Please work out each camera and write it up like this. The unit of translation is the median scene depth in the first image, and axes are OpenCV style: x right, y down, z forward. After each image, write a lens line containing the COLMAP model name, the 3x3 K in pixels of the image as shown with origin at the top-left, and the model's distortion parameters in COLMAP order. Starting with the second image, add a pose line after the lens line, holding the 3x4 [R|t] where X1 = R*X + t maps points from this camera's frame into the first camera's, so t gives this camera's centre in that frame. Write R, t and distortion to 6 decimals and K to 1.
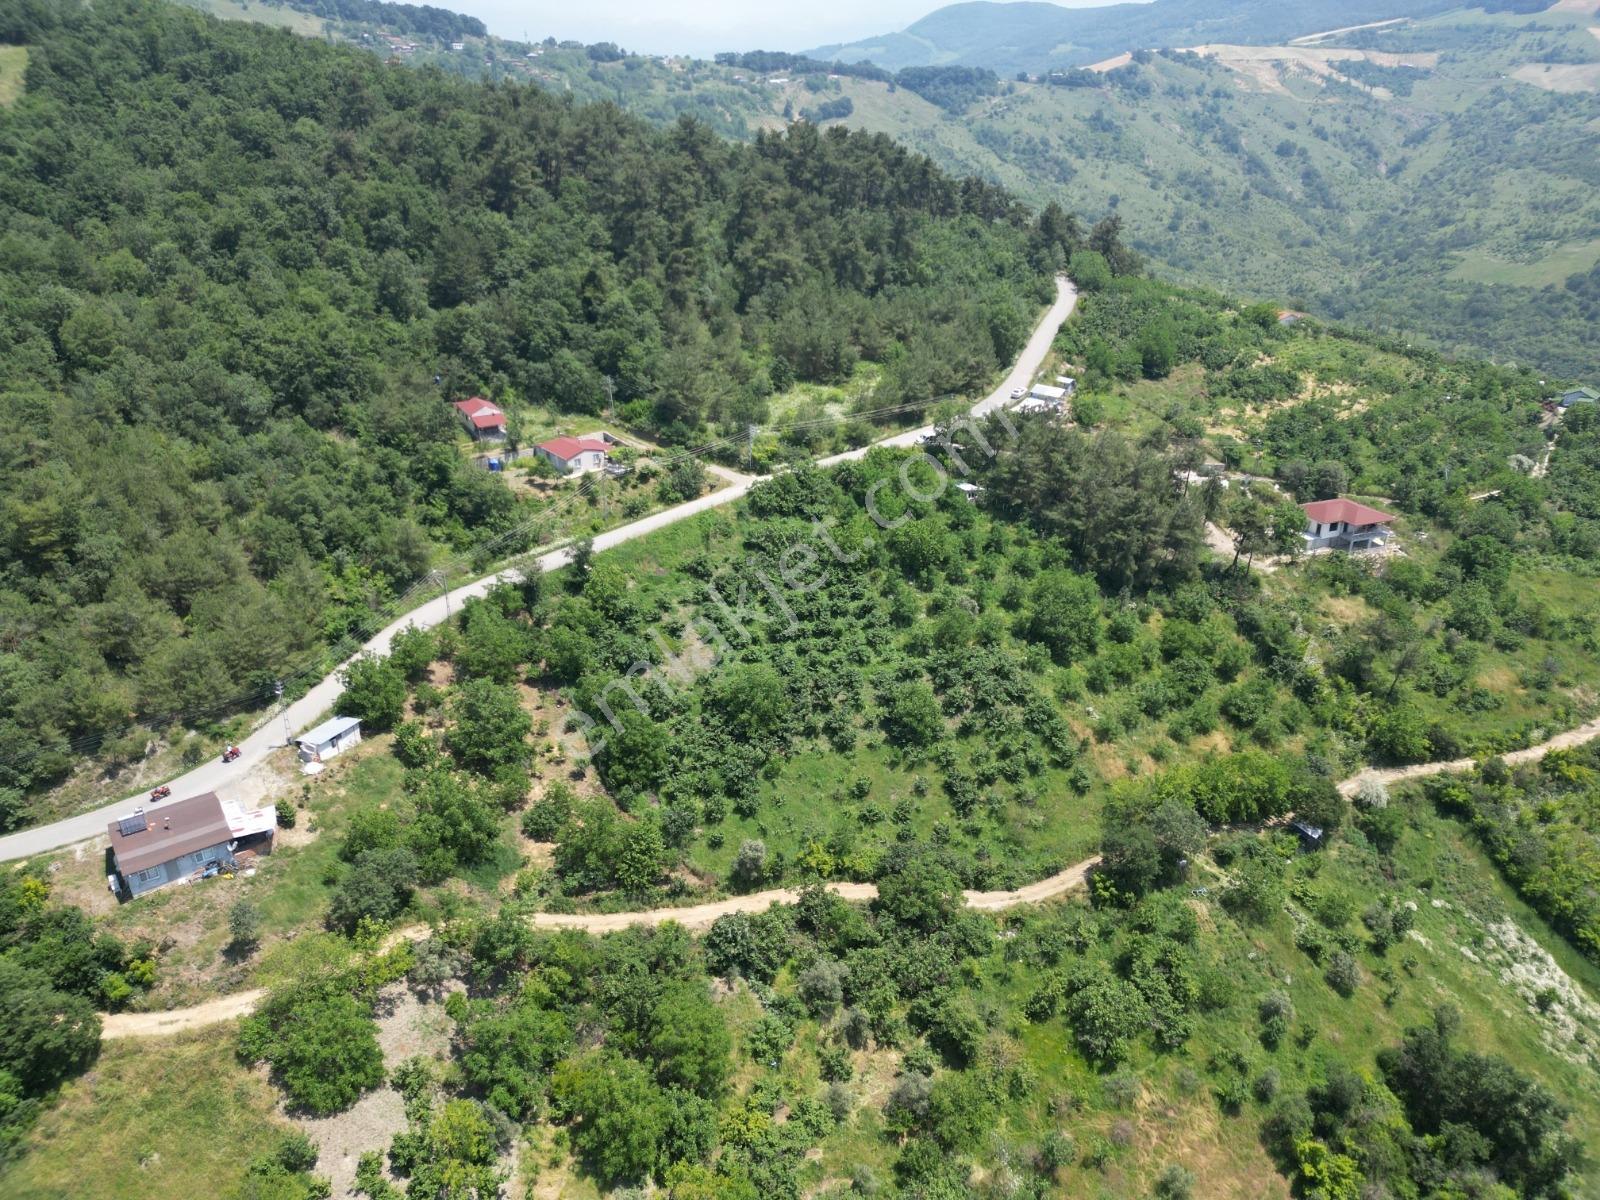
lens RADIAL K [[1115.8, 0, 802.2], [0, 1115.8, 599.5], [0, 0, 1]] dist [0.069195, -0.064264]
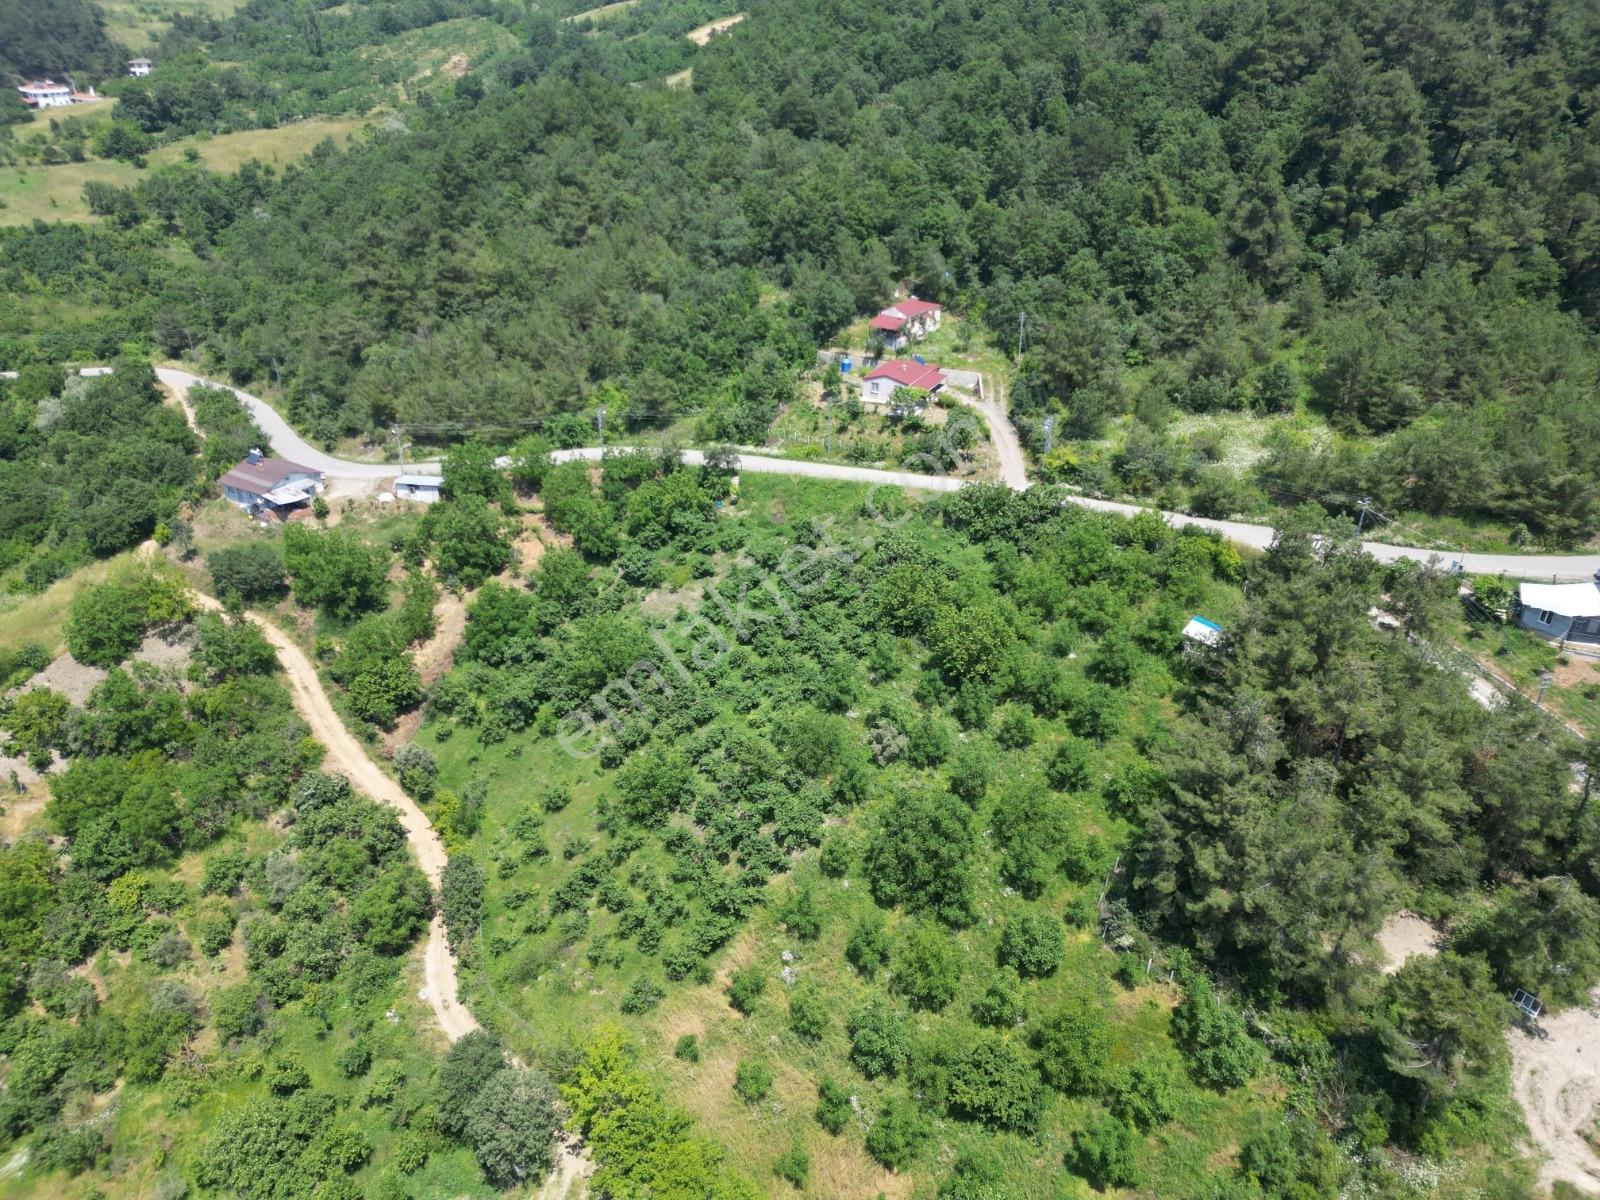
lens RADIAL K [[1115.8, 0, 802.2], [0, 1115.8, 599.5], [0, 0, 1]] dist [0.069195, -0.064264]
pose [[0.370974, 0.453463, -0.810401, 0.579168], [-0.398064, 0.866083, 0.302400, -0.226578], [0.839001, 0.210408, 0.501802, 0.563567]]
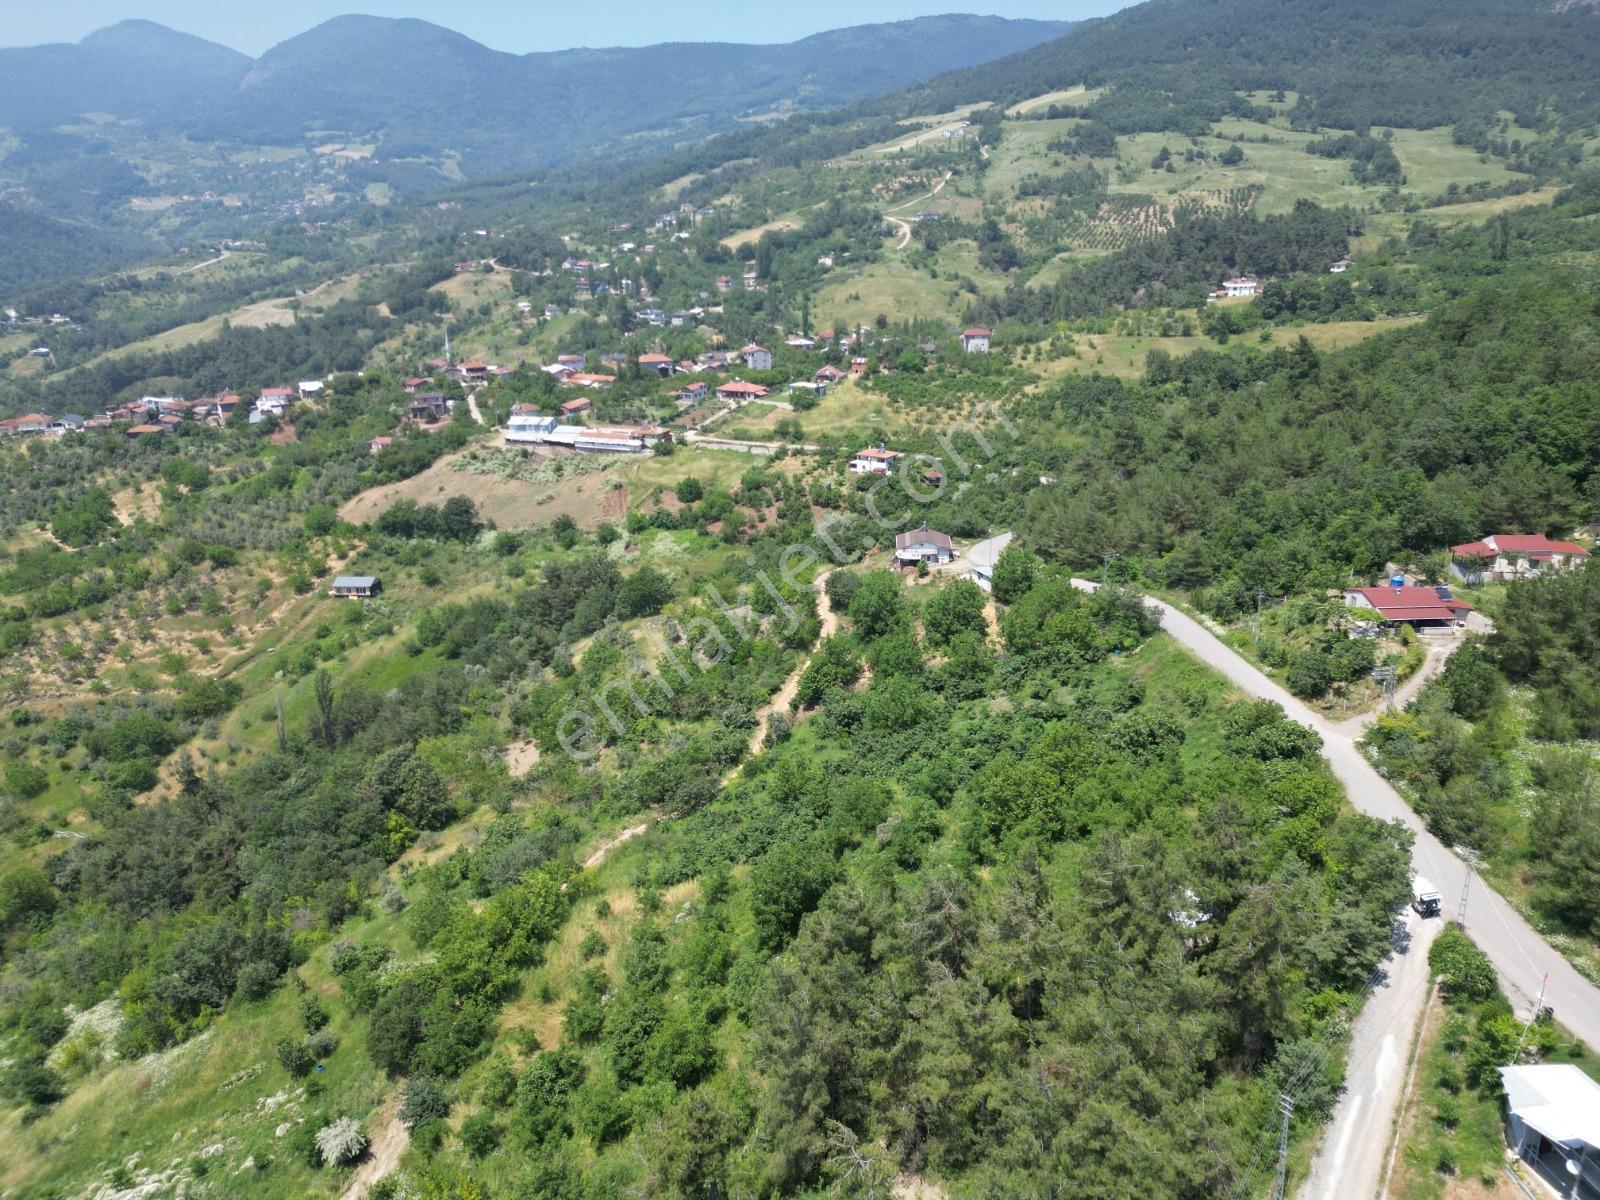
lens RADIAL K [[1118.8, 0, 794.7], [0, 1118.8, 603.5], [0, 0, 1]] dist [0.068885, -0.058351]
pose [[-0.644094, 0.270579, -0.715493, 0.614528], [-0.295481, 0.774745, 0.558982, -0.451245], [0.705573, 0.571452, -0.419058, 1.086420]]
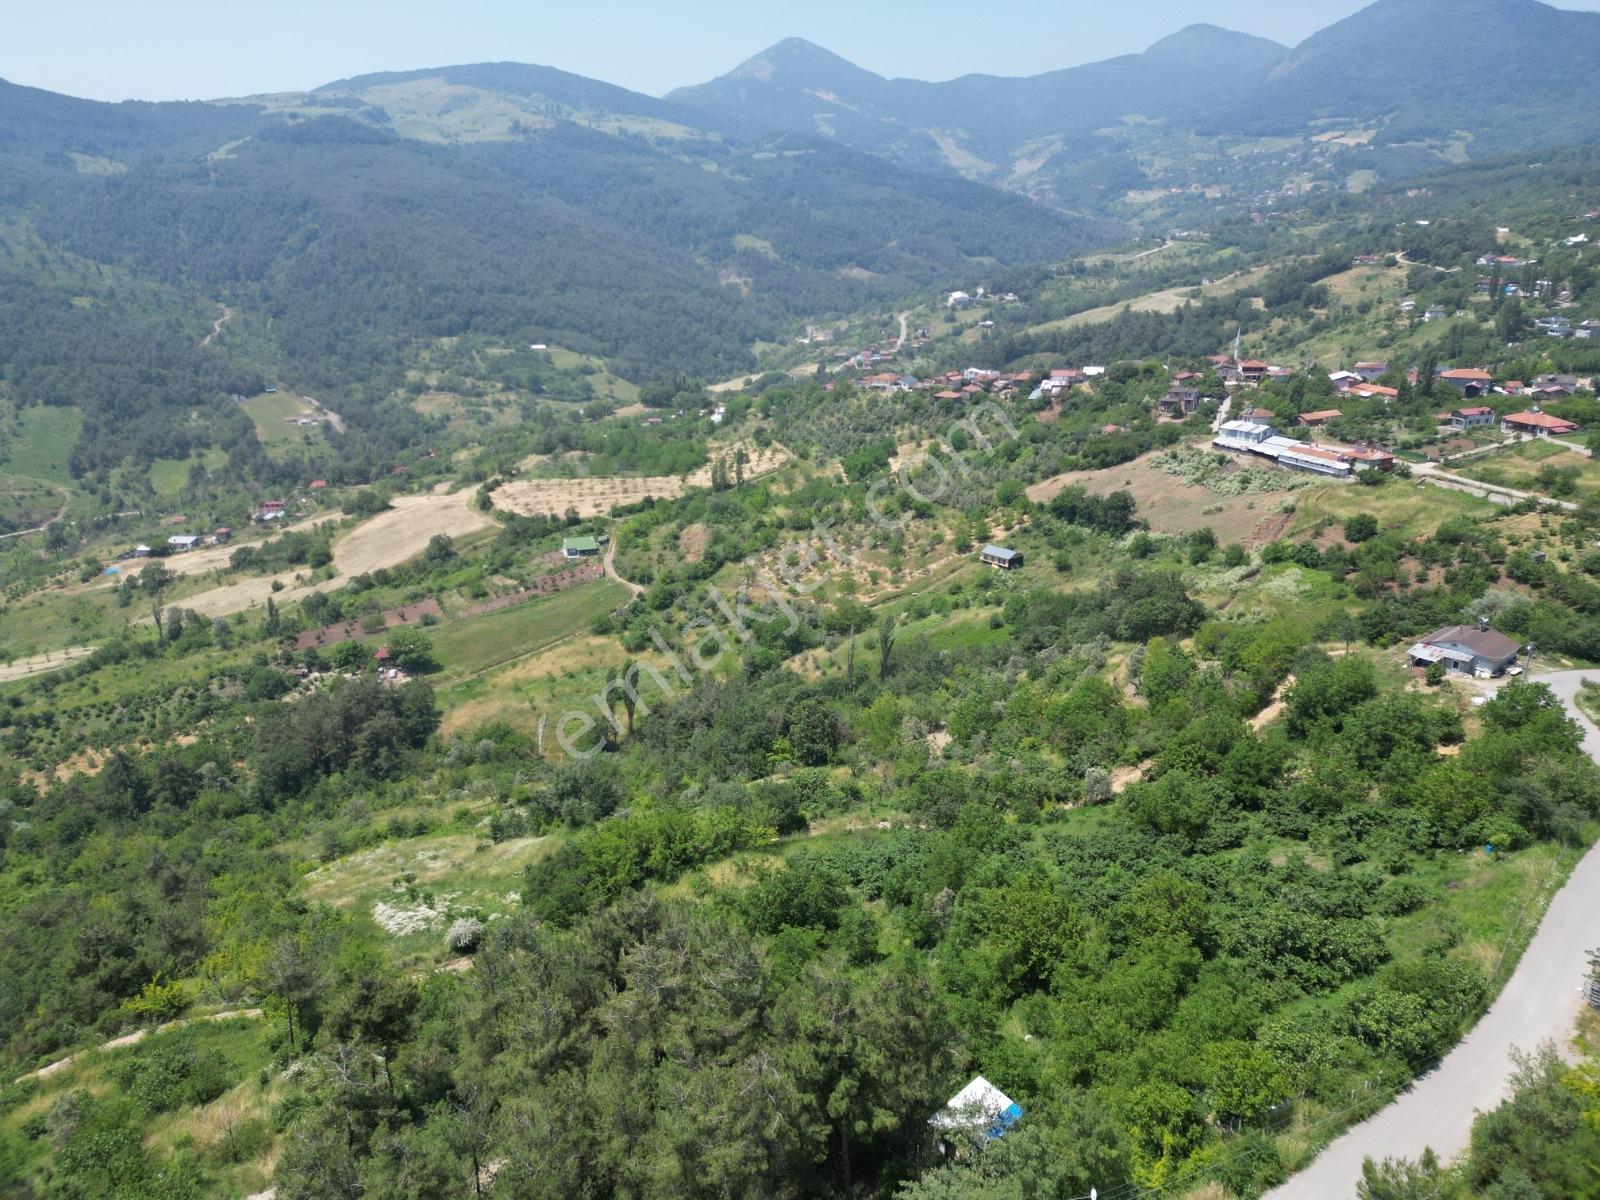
lens RADIAL K [[1116.4, 0, 804.1], [0, 1116.4, 601.6], [0, 0, 1]] dist [0.066388, -0.058863]
pose [[-0.996326, 0.049031, -0.070218, 0.244414], [-0.012537, 0.727561, 0.685929, -0.520442], [0.084719, 0.684289, -0.724273, 1.242845]]
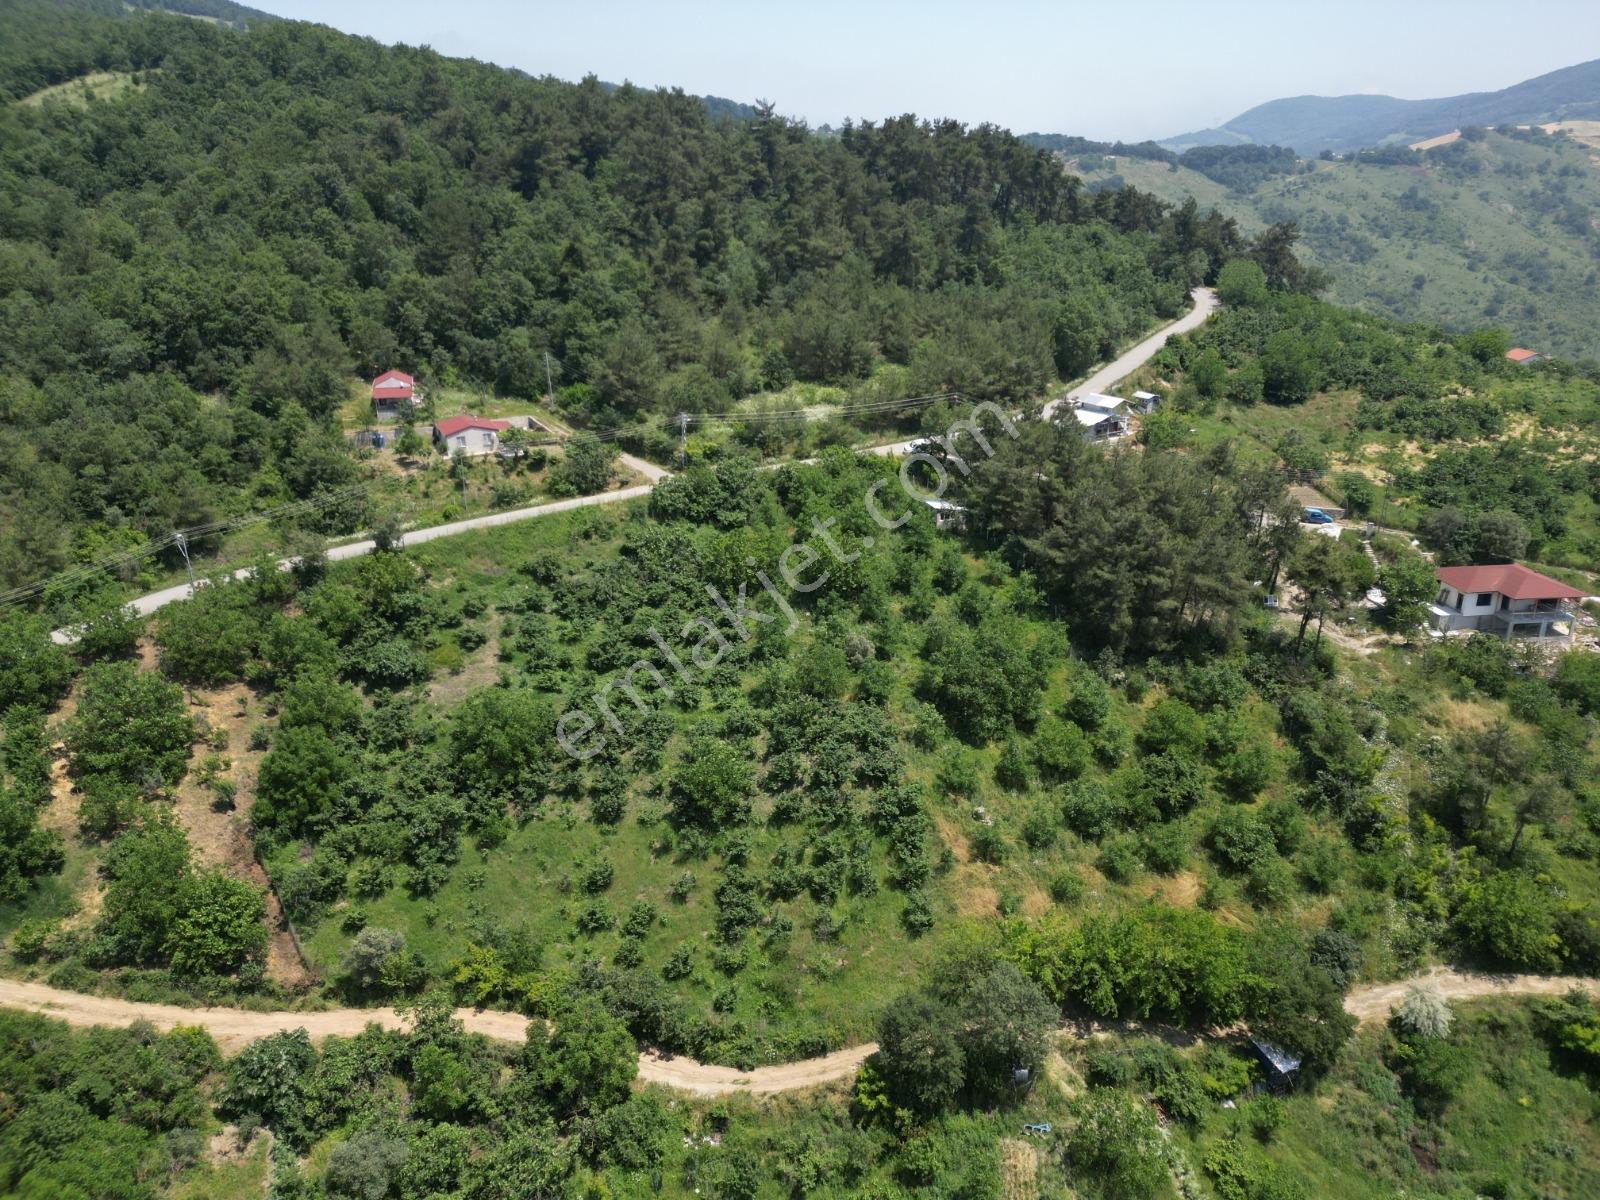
lens RADIAL K [[1115.8, 0, 802.2], [0, 1115.8, 599.5], [0, 0, 1]] dist [0.069195, -0.064264]
pose [[0.966408, 0.083672, -0.243011, 0.263507], [-0.103048, 0.992341, -0.068124, 0.025448], [0.235450, 0.090878, 0.967628, 0.271533]]
